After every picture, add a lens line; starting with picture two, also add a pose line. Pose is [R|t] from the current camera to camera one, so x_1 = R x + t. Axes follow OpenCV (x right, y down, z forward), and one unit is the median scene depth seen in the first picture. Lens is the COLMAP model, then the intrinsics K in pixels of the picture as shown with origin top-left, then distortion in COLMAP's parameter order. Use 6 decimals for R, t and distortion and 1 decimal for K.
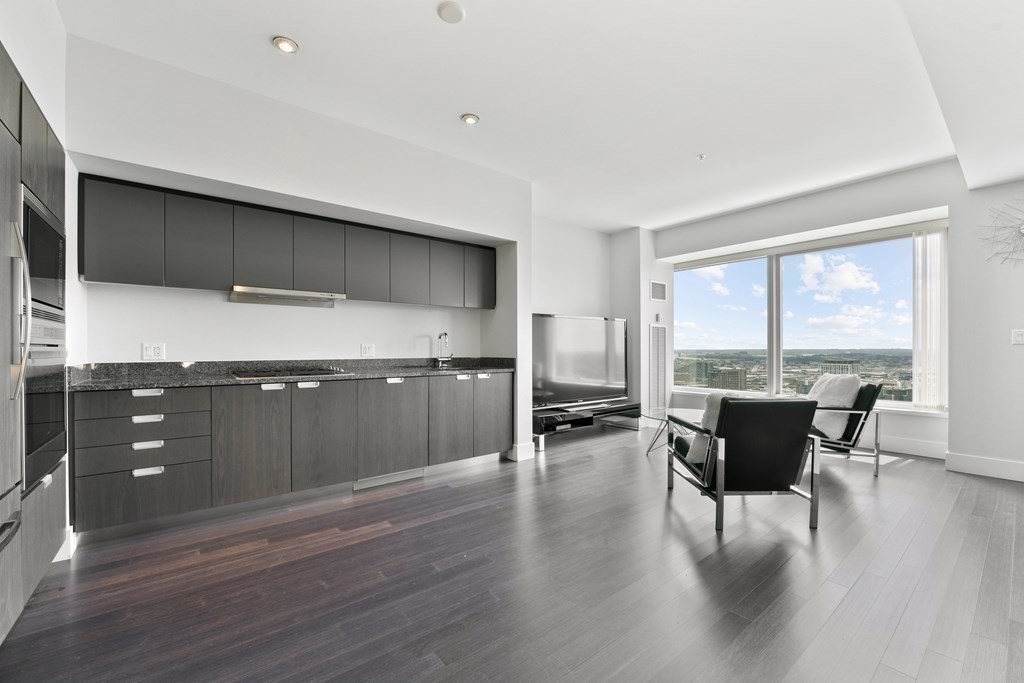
lens RADIAL K [[416.2, 0, 523.9], [0, 416.2, 349.2], [0, 0, 1]] dist [0.000039, 0.000013]
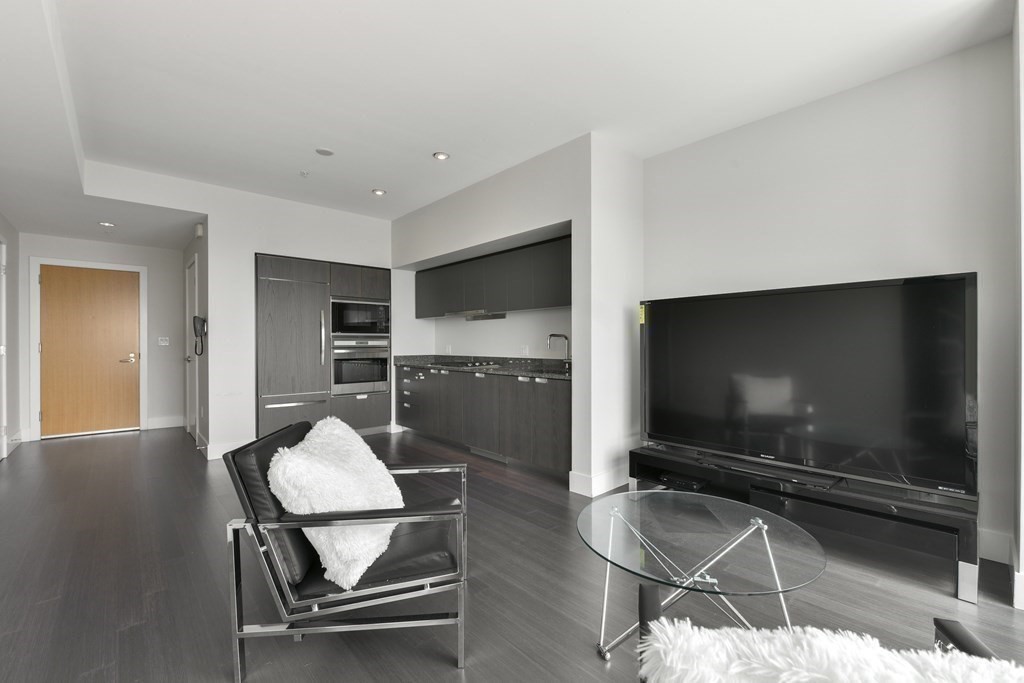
lens RADIAL K [[428.0, 0, 515.0], [0, 428.0, 346.8], [0, 0, 1]] dist [-0.014713, -0.000080]
pose [[0.063588, 0.004794, -0.997965, 1.094602], [-0.000172, 0.999989, 0.004793, -0.018383], [0.997976, -0.000133, 0.063588, 1.141893]]
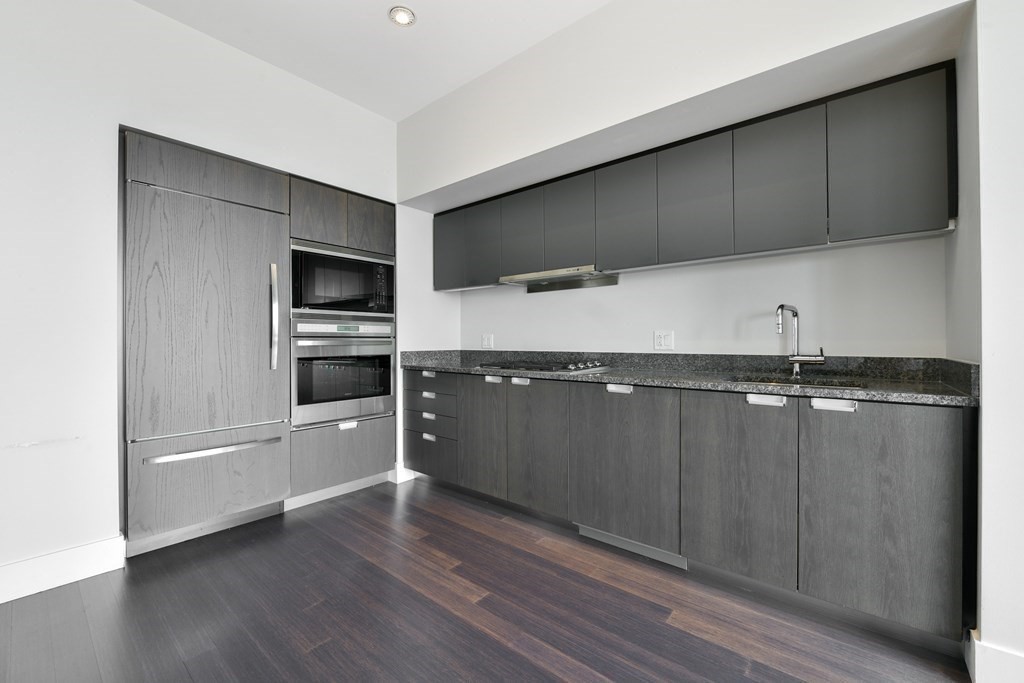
lens RADIAL K [[415.6, 0, 512.0], [0, 415.6, 341.5], [0, 0, 1]] dist [-0.001239, -0.000112]
pose [[0.192716, -0.001583, -0.981253, 0.298873], [0.001220, 0.999998, -0.001374, 0.006336], [0.981254, -0.000933, 0.192718, 0.806705]]
